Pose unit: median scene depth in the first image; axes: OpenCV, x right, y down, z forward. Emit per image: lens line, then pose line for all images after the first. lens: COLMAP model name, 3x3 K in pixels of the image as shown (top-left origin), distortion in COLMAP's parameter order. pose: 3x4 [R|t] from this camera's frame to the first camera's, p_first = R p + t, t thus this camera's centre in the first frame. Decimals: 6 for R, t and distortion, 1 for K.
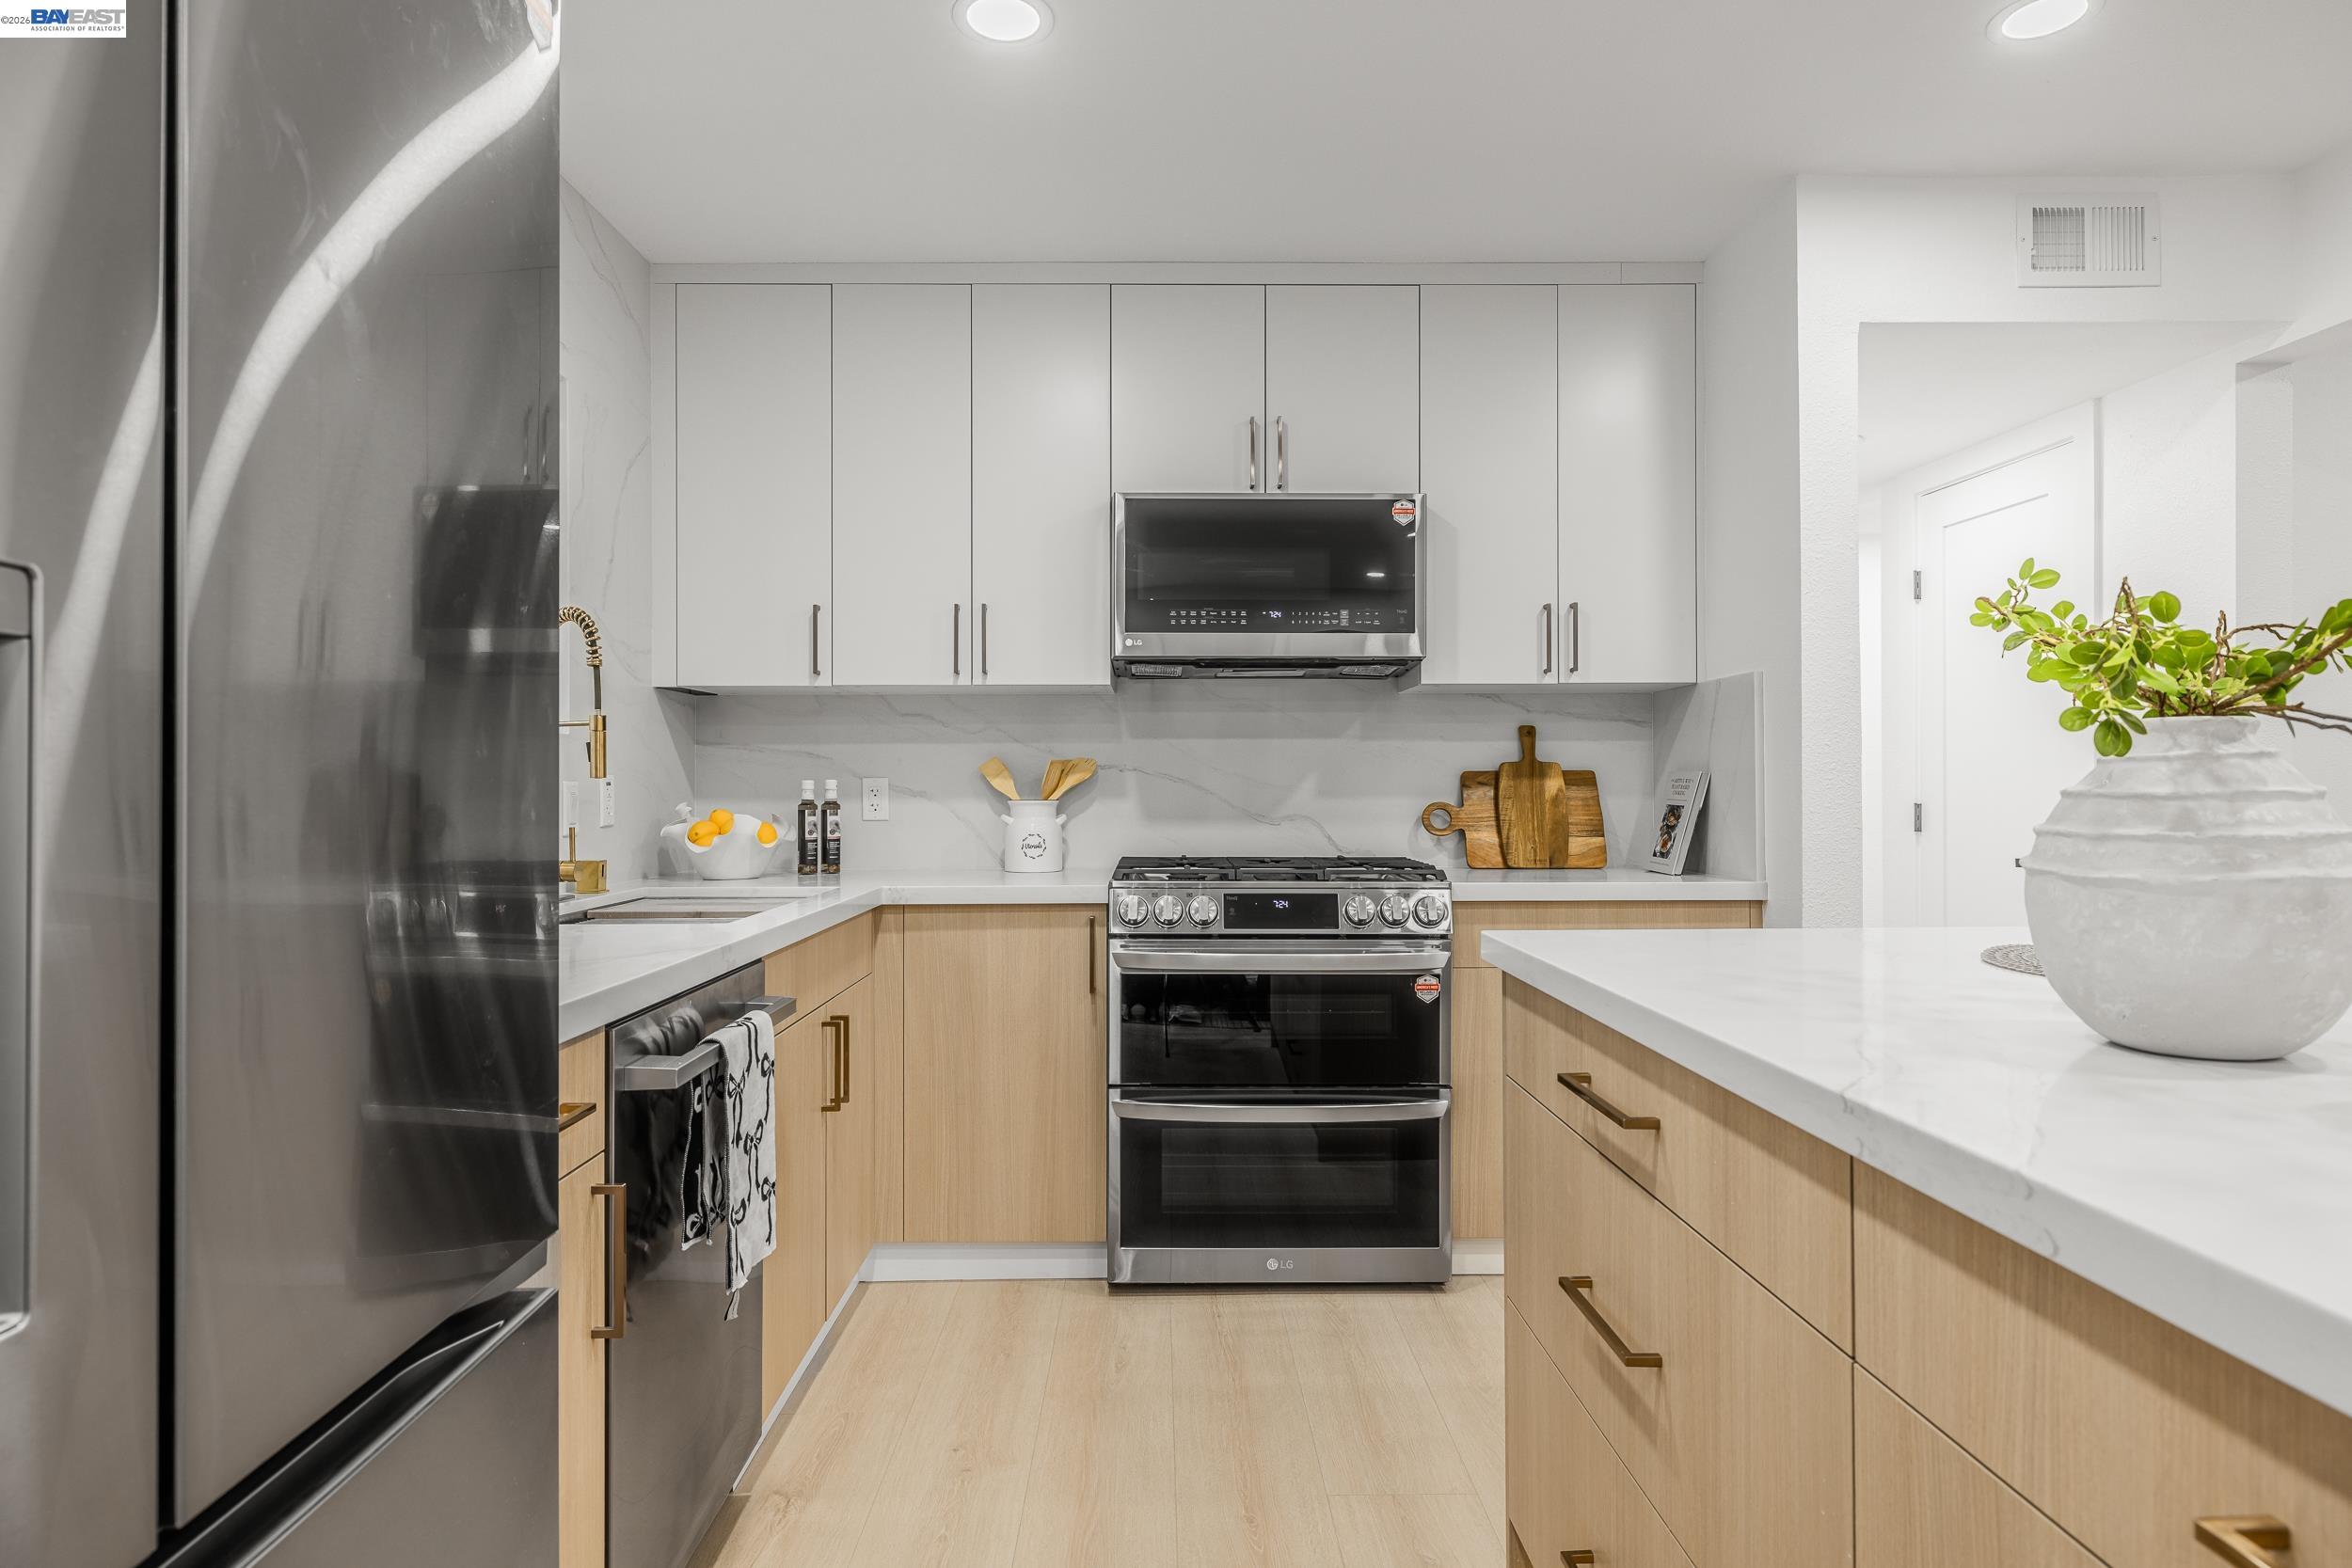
lens RADIAL K [[1330.5, 0, 1176.0], [0, 1330.5, 787.3], [0, 0, 1]] dist [0.004895, -0.000122]
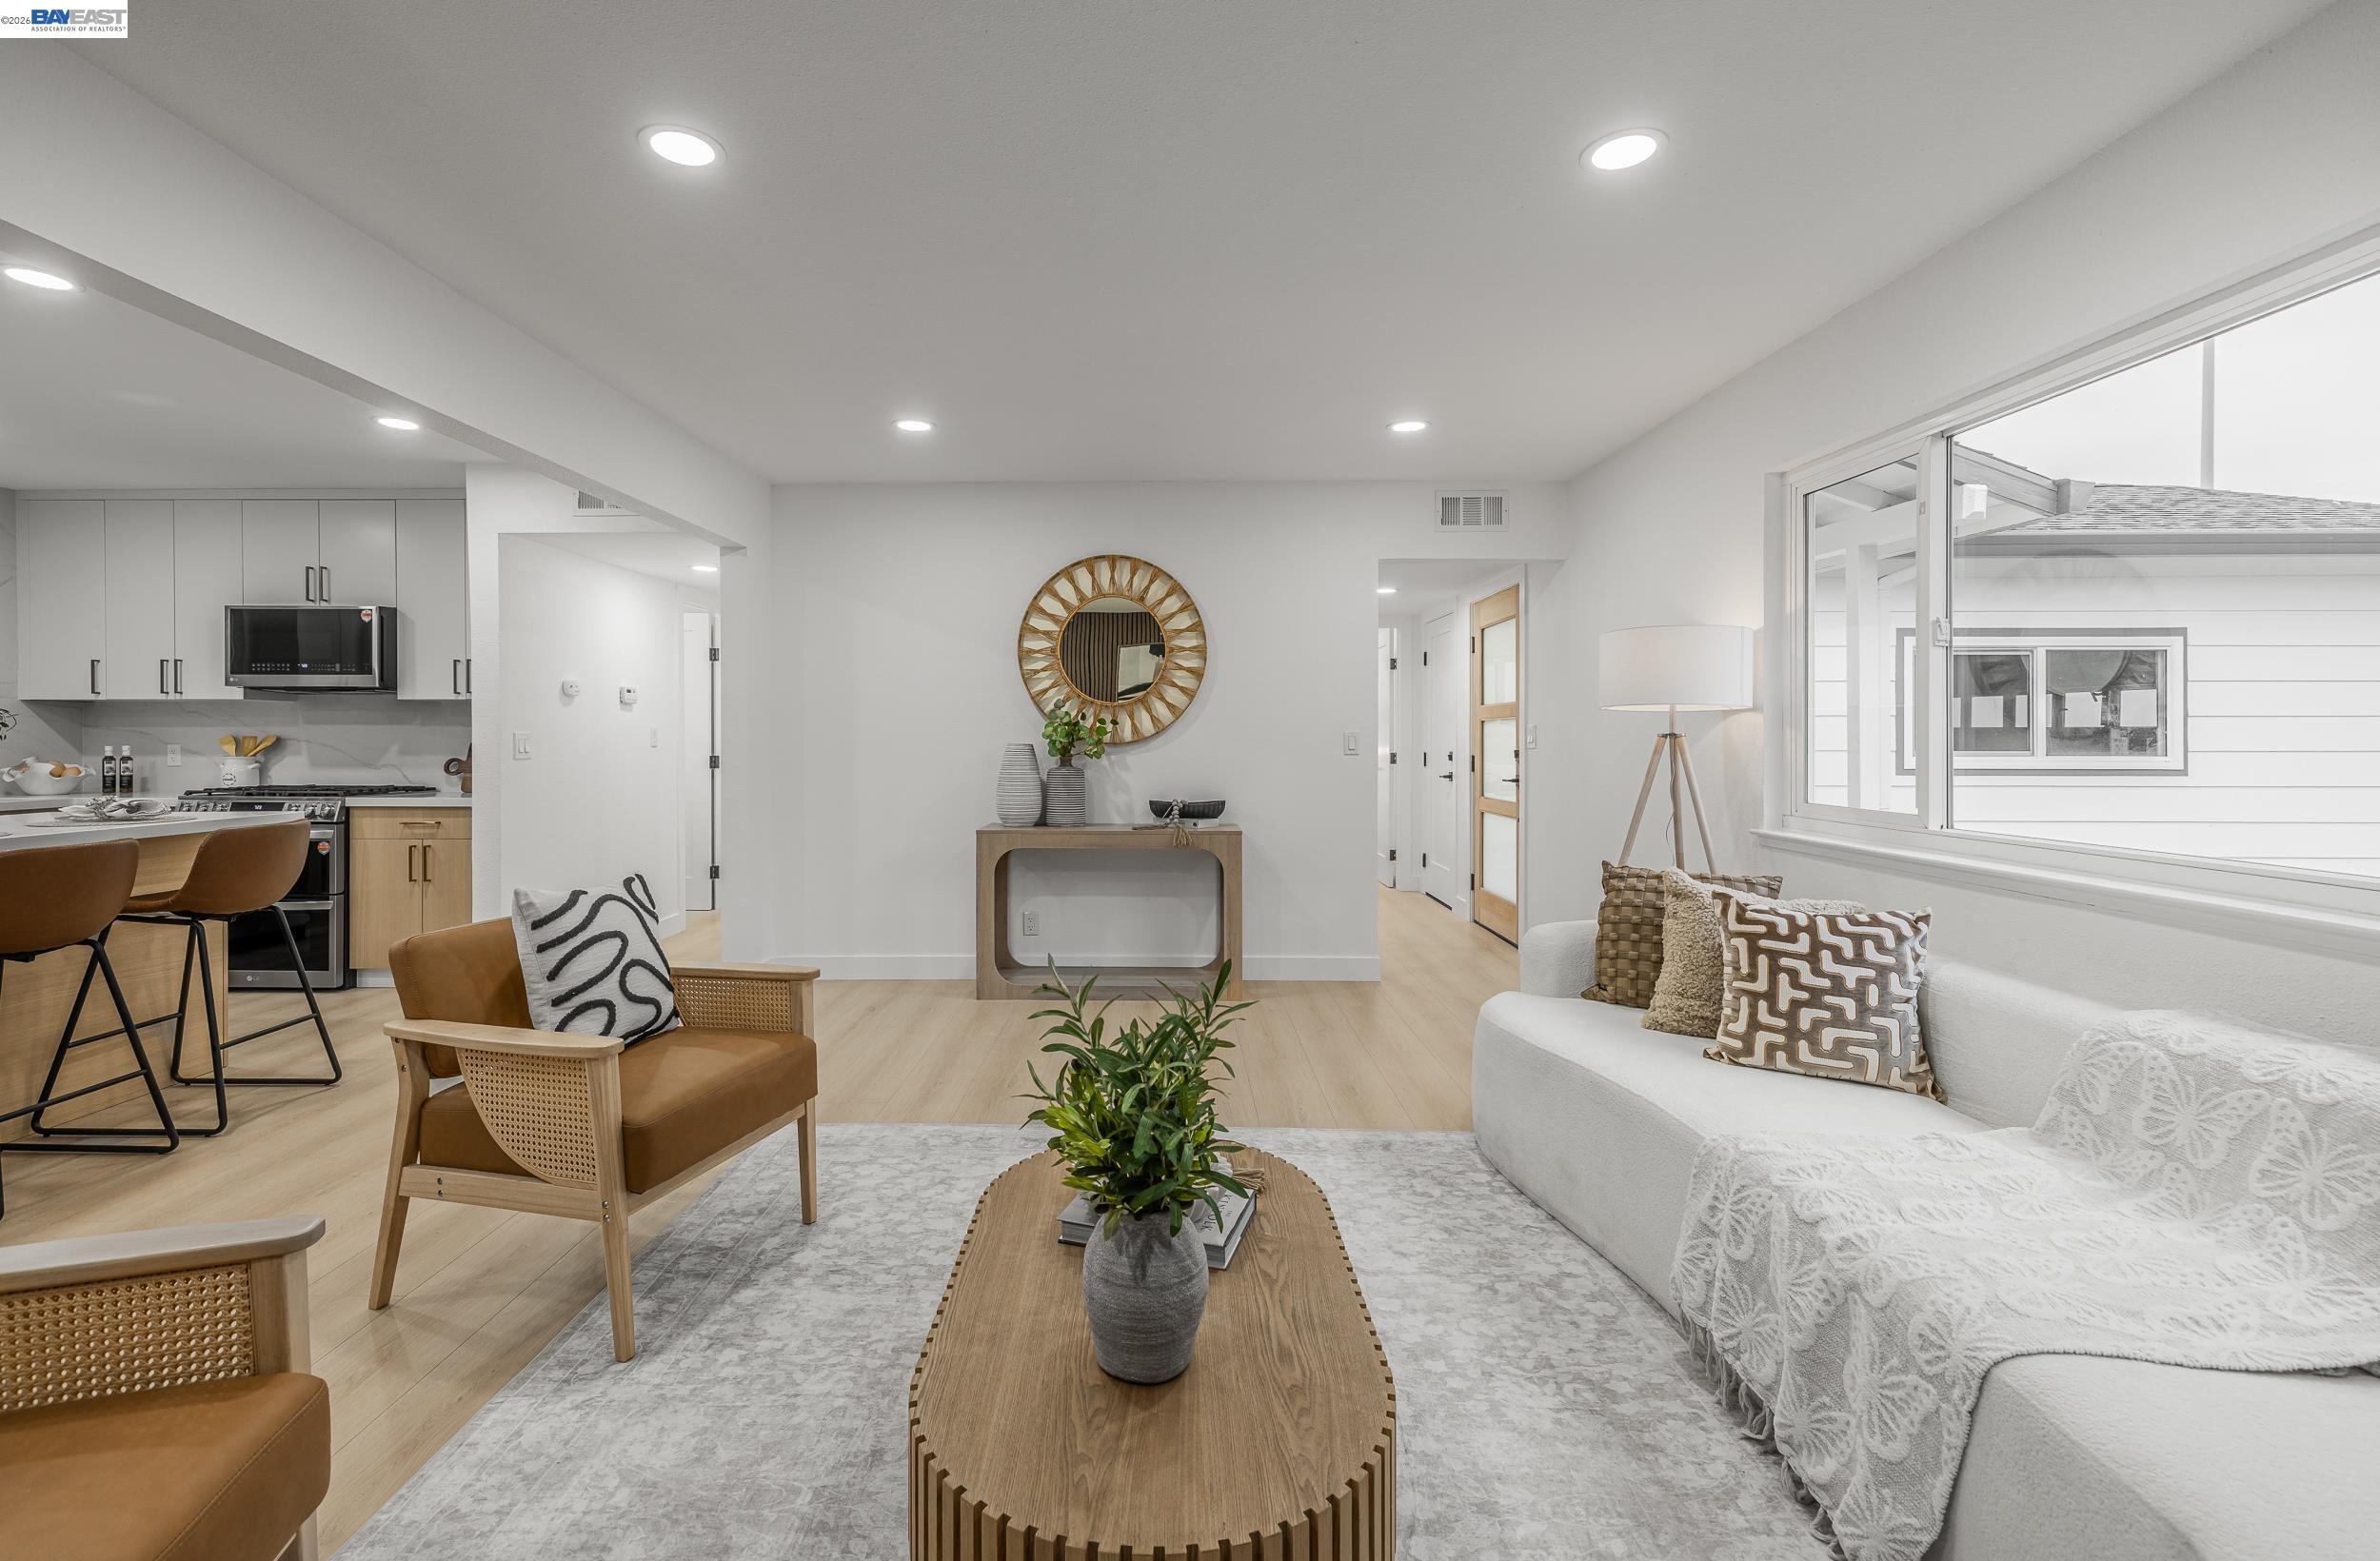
lens RADIAL K [[1018.8, 0, 1164.5], [0, 1018.8, 747.9], [0, 0, 1]] dist [0.002006, 0.000294]
pose [[0.999695, 0.004335, -0.024304, 1.369226], [-0.004168, 0.999967, 0.006909, -0.019944], [0.024333, -0.006805, 0.999681, -0.503549]]
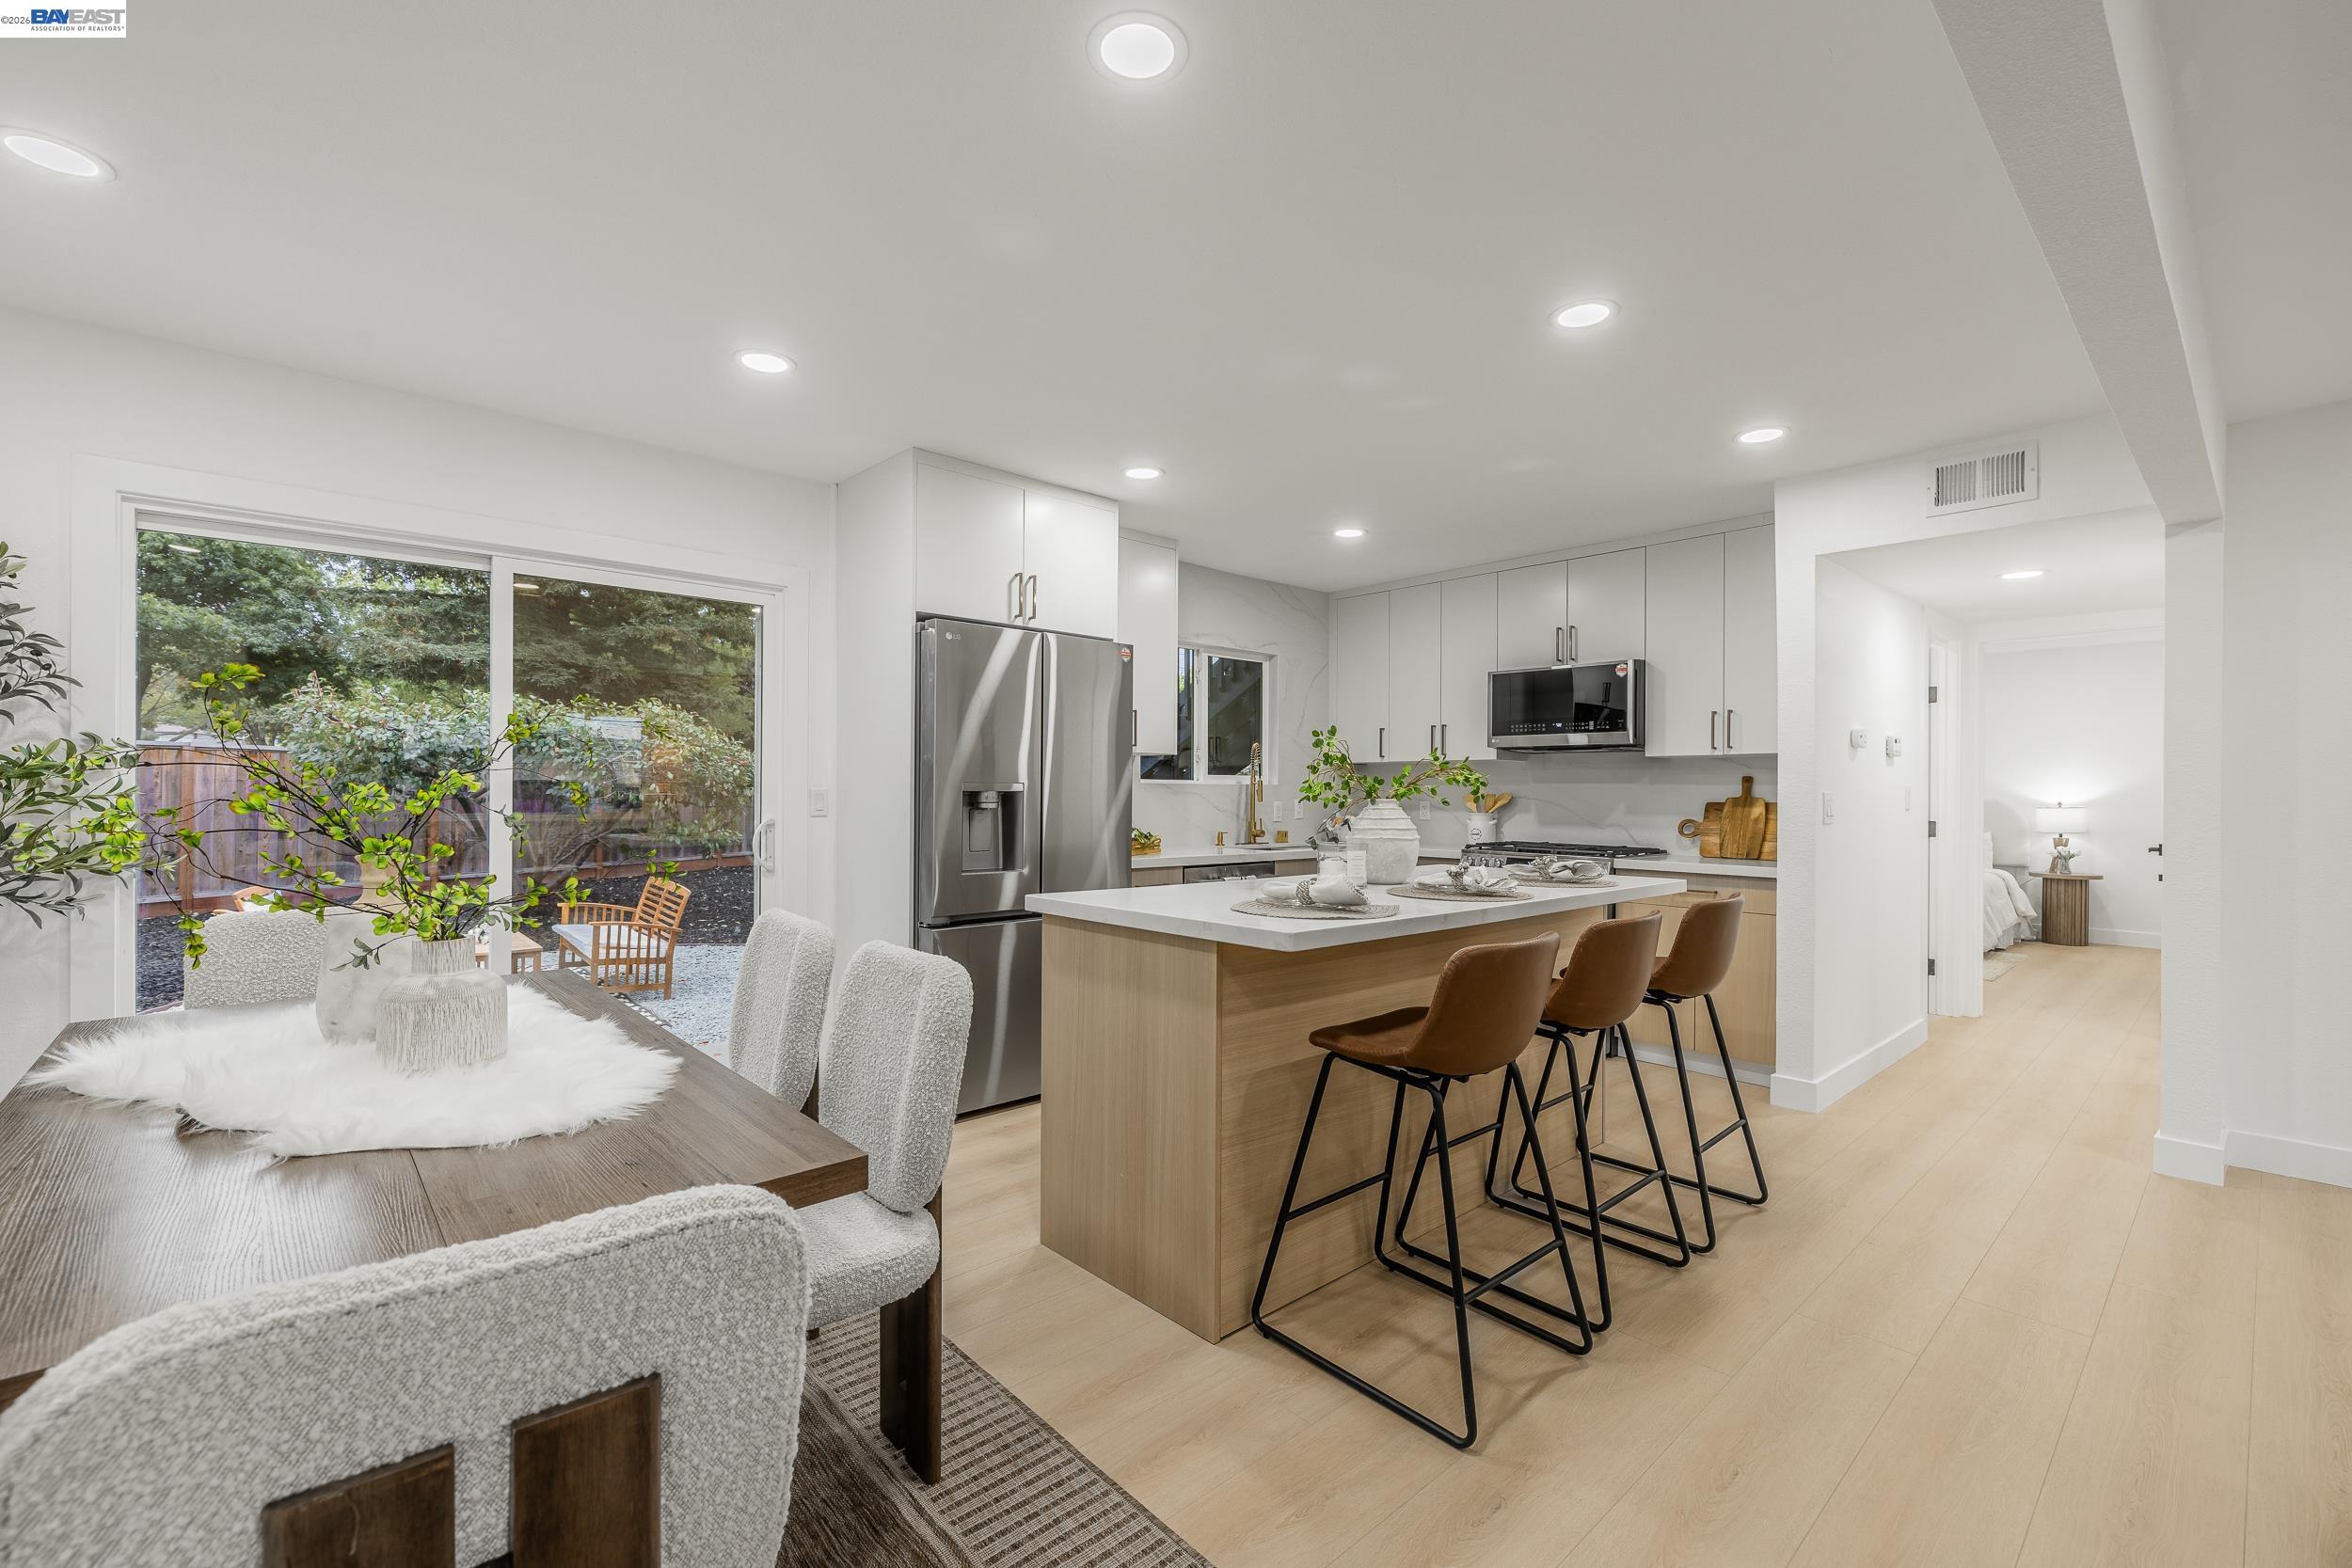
lens RADIAL K [[1006.9, 0, 1175.9], [0, 1006.9, 789.1], [0, 0, 1]] dist [-0.001897, -0.000203]
pose [[0.660511, 0.005389, -0.750797, 0.815952], [-0.010846, 0.999938, -0.002364, -0.020249], [0.750738, 0.009705, 0.660529, -0.446976]]
